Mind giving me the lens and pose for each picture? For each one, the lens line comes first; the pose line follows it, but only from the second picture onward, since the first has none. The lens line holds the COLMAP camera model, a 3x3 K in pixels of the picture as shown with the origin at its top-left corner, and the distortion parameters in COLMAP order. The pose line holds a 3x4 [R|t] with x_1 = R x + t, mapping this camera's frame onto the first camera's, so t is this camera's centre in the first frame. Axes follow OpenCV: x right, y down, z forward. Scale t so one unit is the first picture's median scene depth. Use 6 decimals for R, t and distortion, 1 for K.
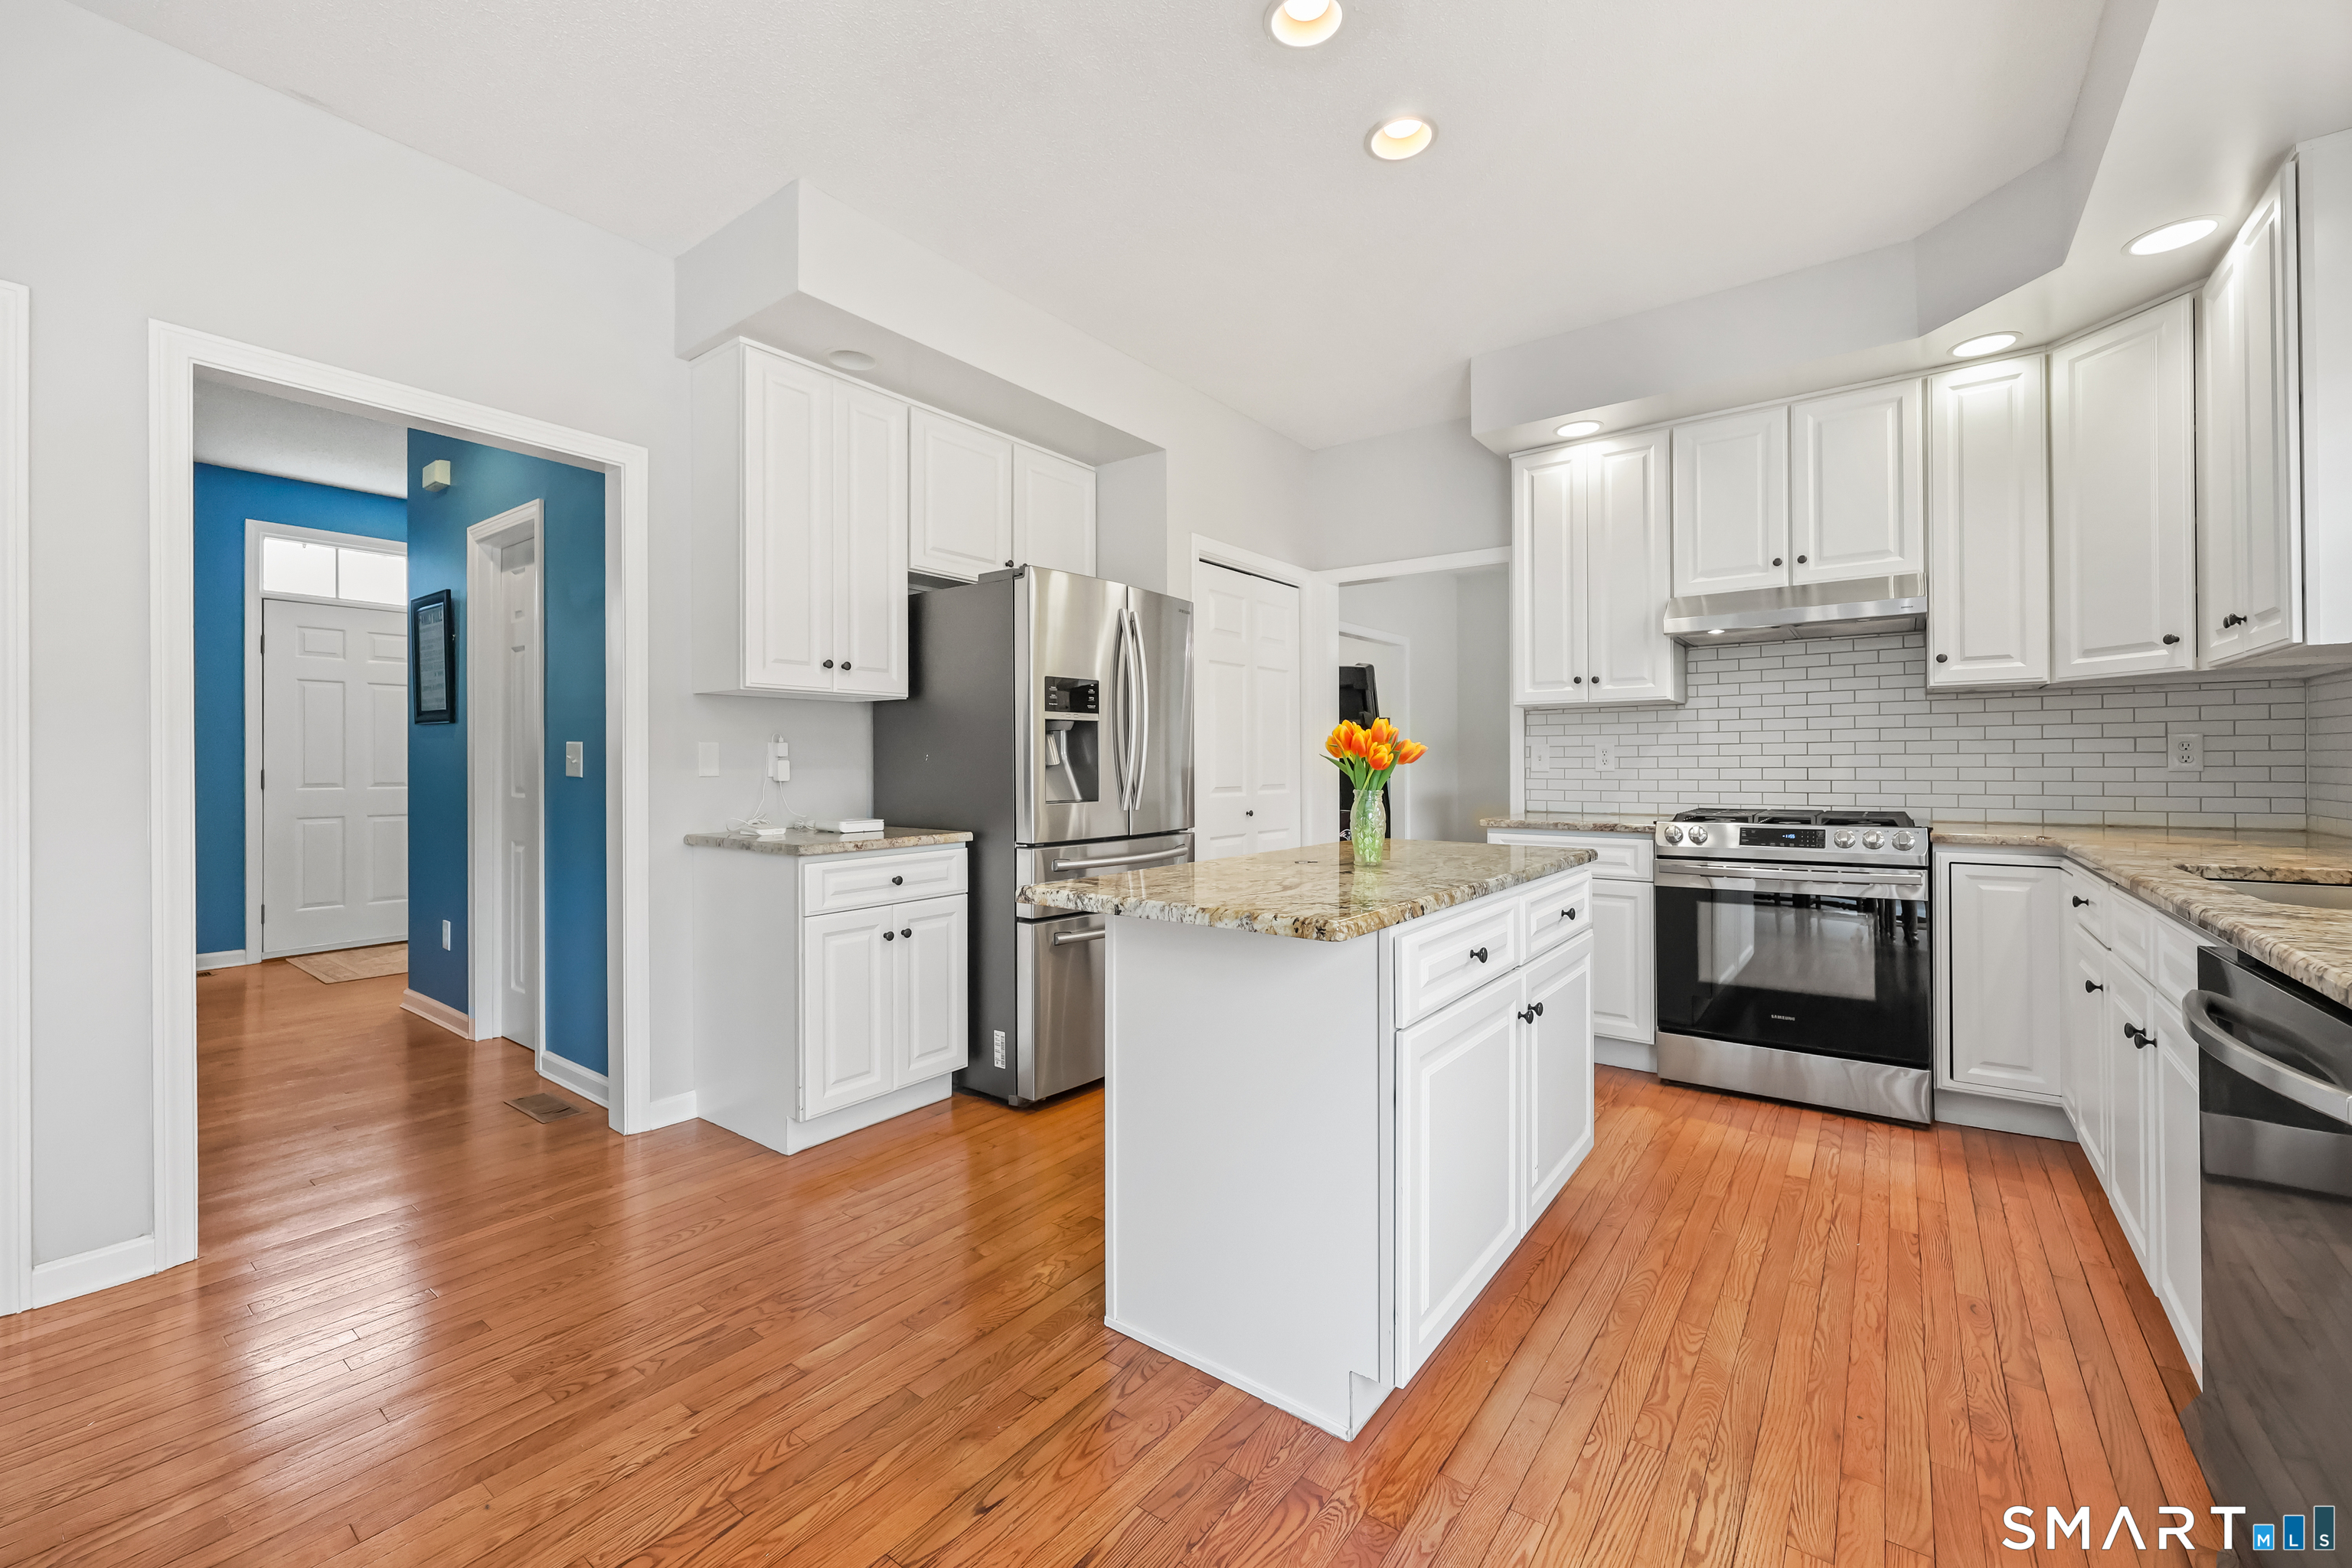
lens RADIAL K [[942.6, 0, 1177.8], [0, 942.6, 766.0], [0, 0, 1]] dist [0.002557, -0.001109]
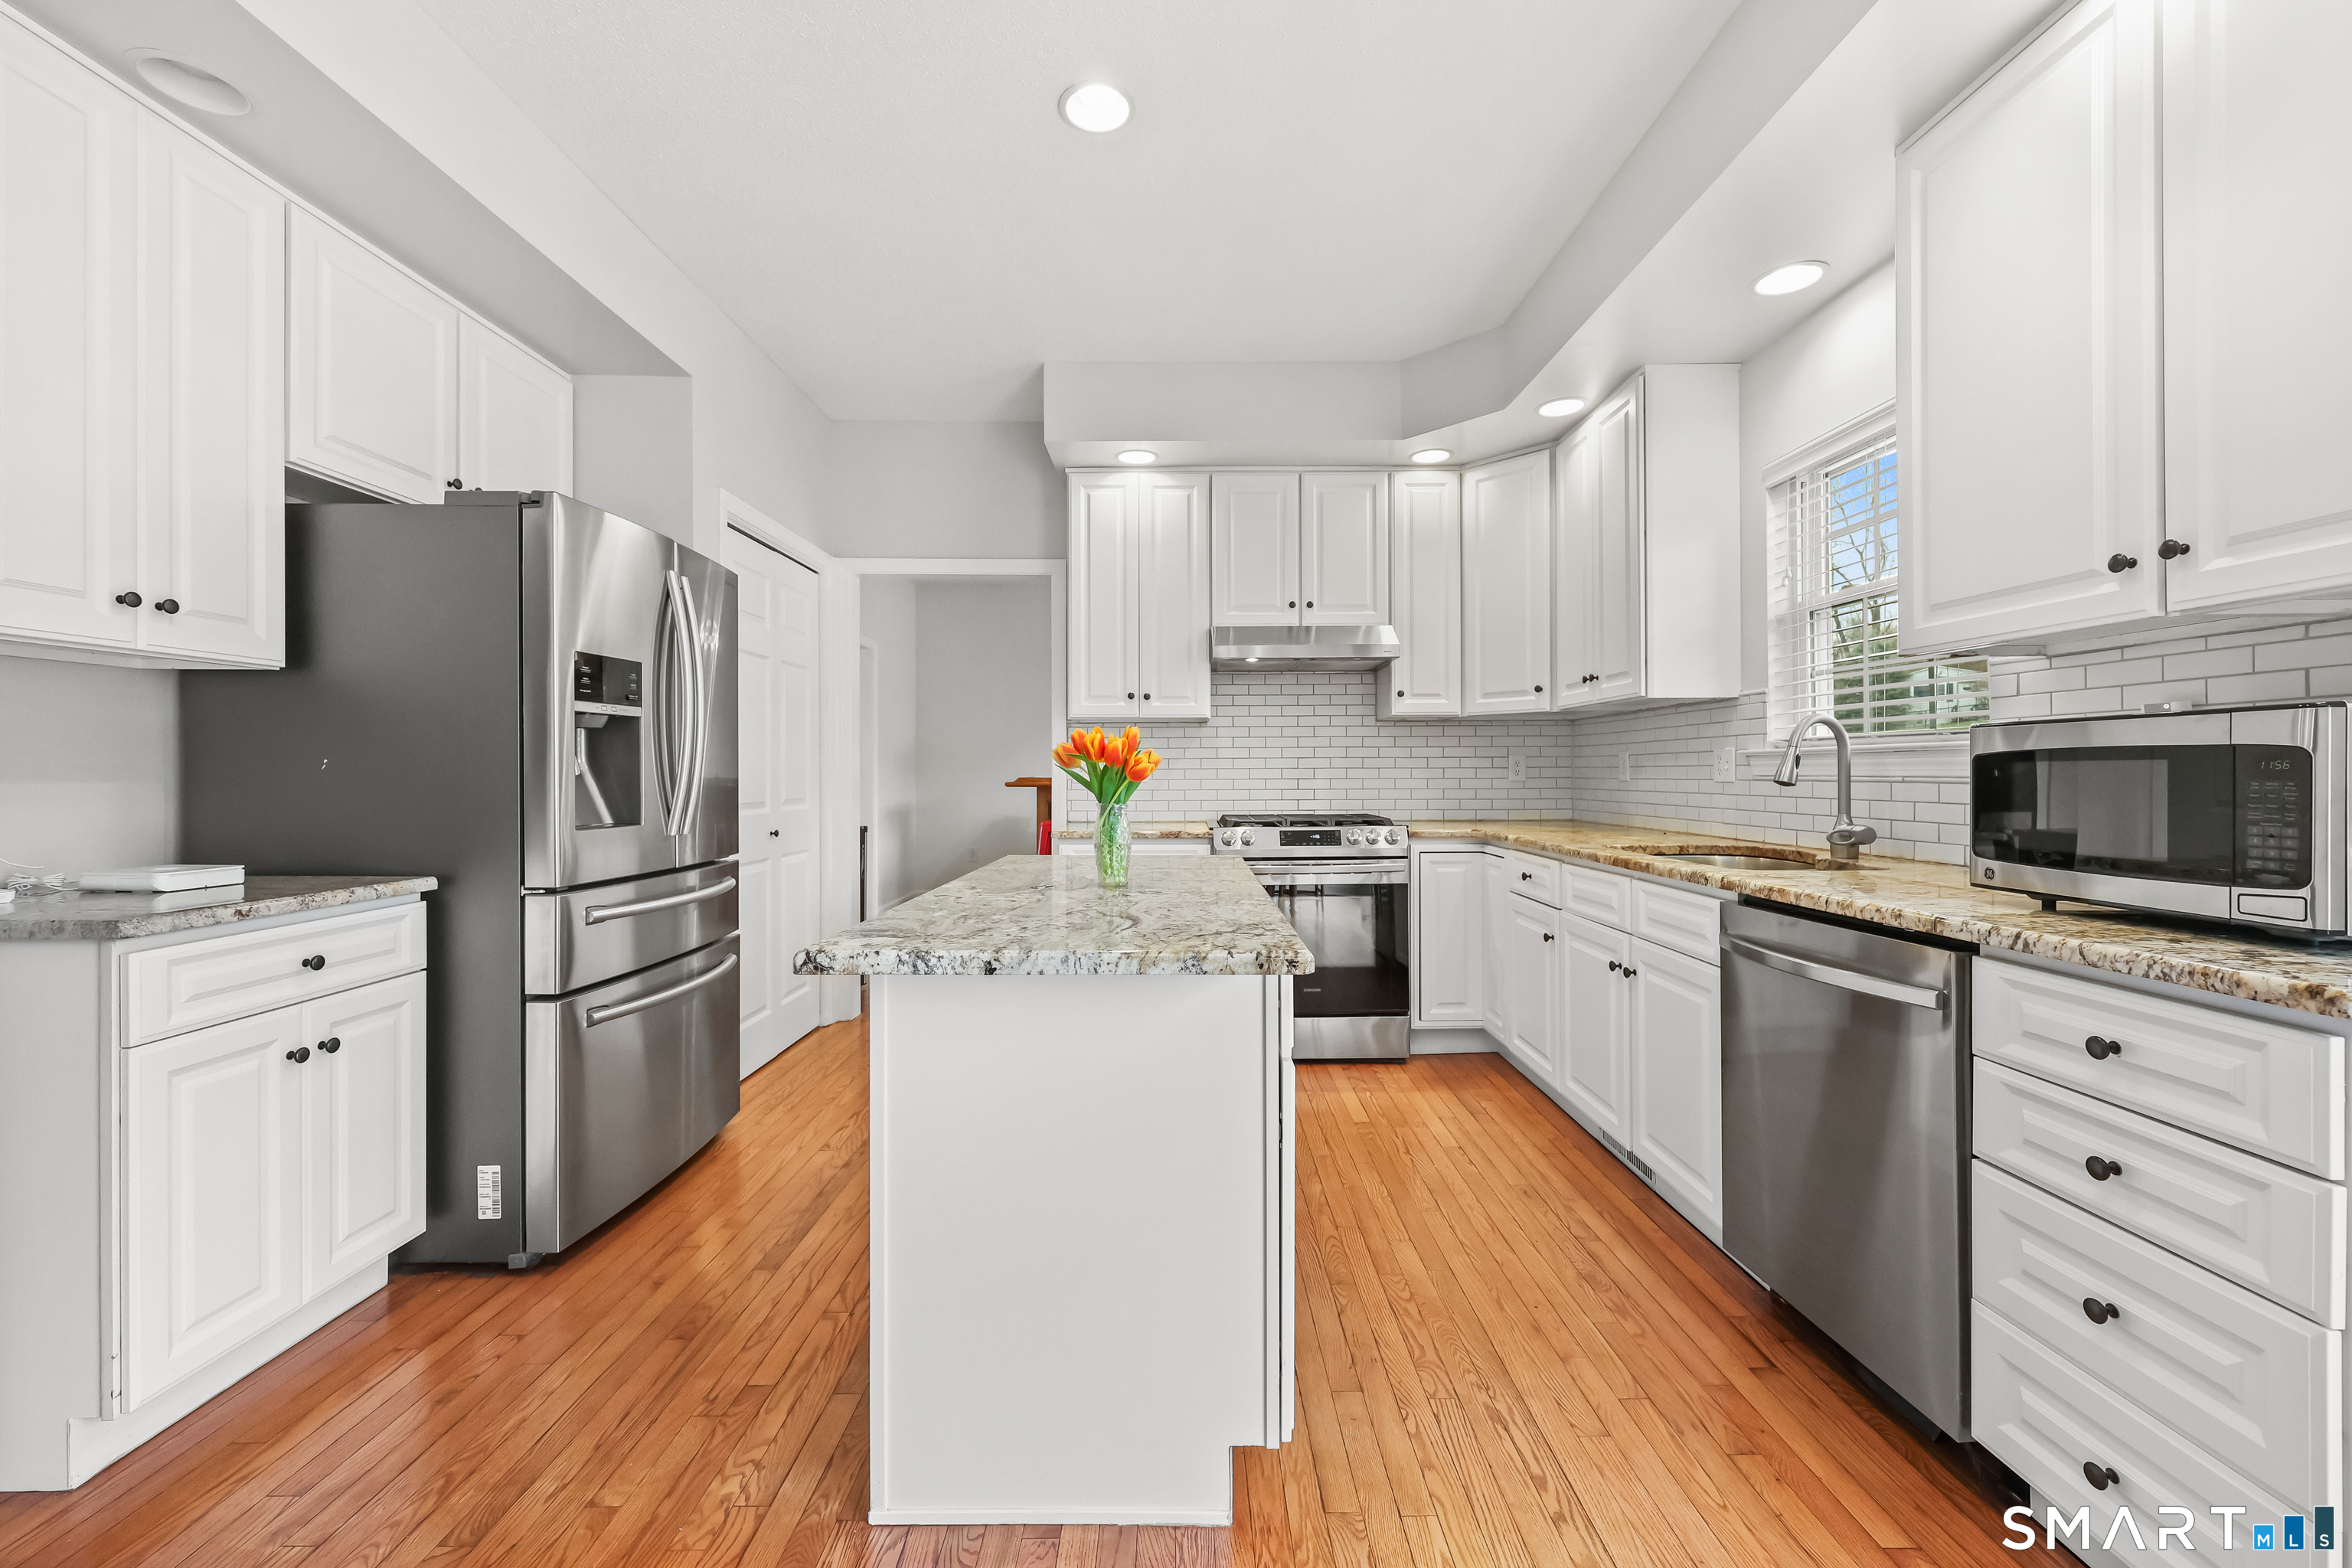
lens RADIAL K [[942.6, 0, 1180.1], [0, 942.6, 779.8], [0, 0, 1]] dist [0.002557, -0.001109]
pose [[0.798866, -0.001398, 0.601508, -0.203459], [0.000034, 0.999997, 0.002279, 0.000270], [-0.601510, -0.001800, 0.798864, 0.157149]]
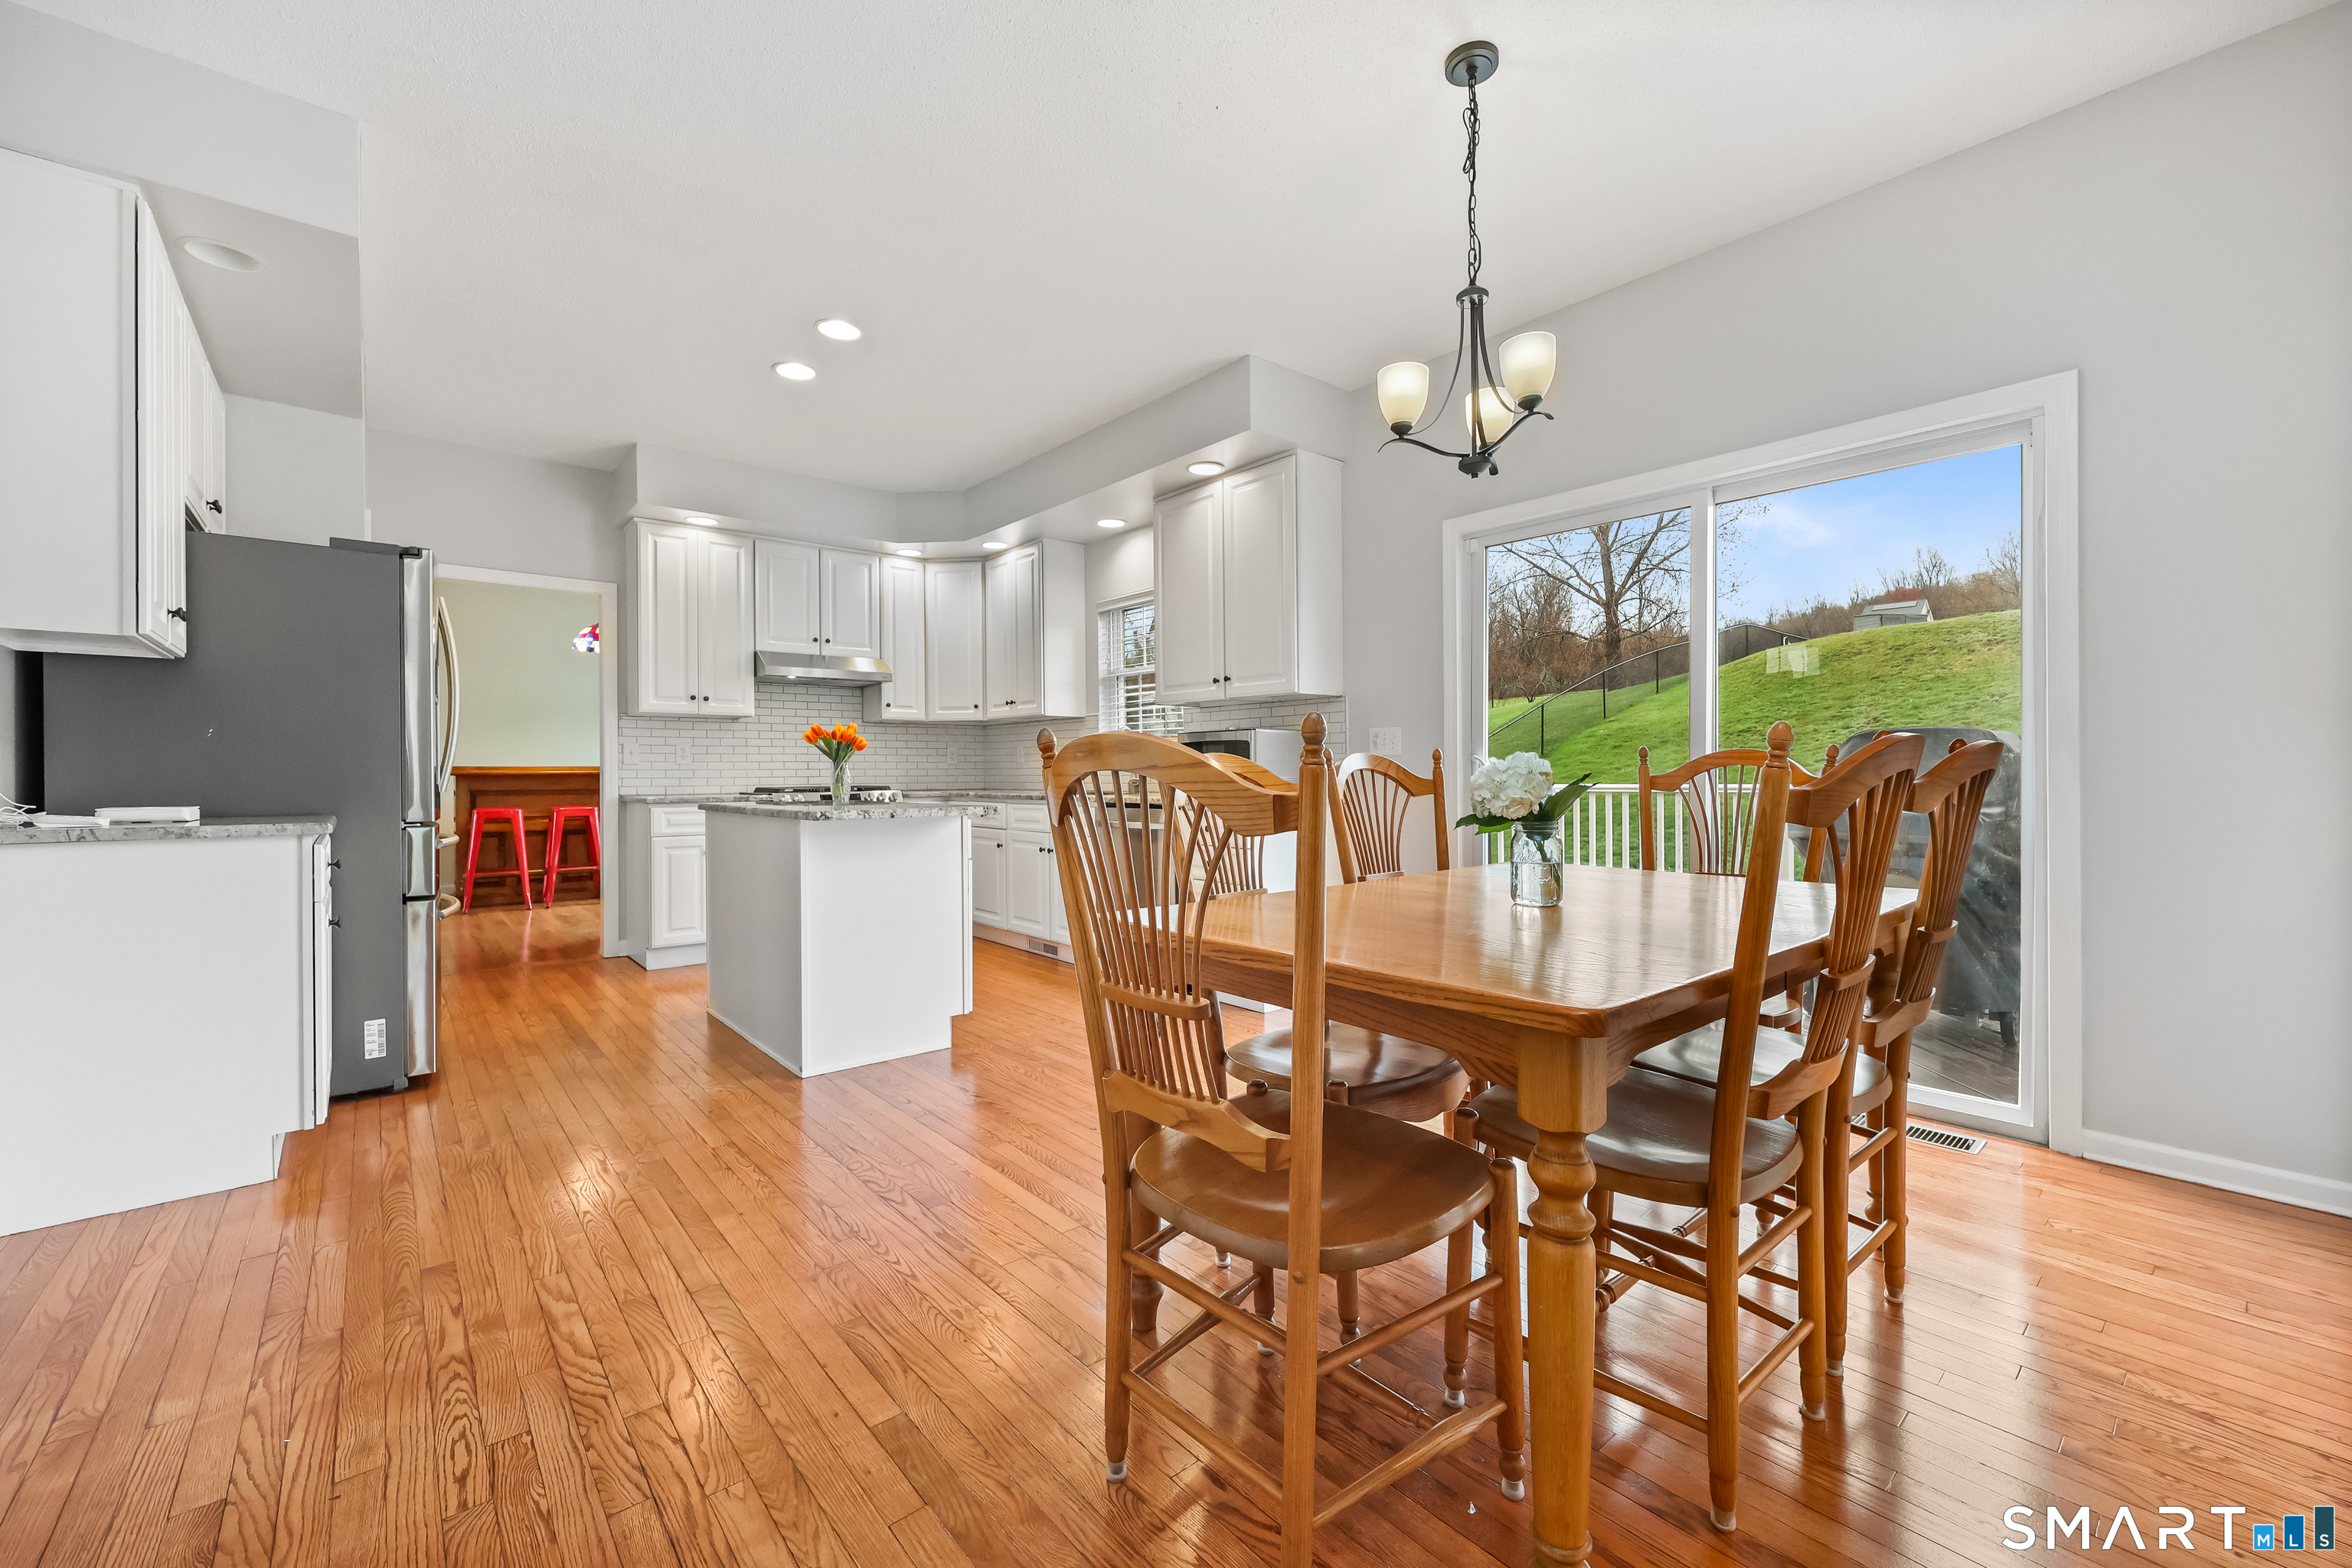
lens RADIAL K [[942.6, 0, 1164.0], [0, 942.6, 777.3], [0, 0, 1]] dist [0.002557, -0.001109]
pose [[0.238448, -0.001061, 0.971155, -0.947659], [0.005441, 0.999985, -0.000243, 0.038576], [-0.971140, 0.005342, 0.238450, -0.012821]]
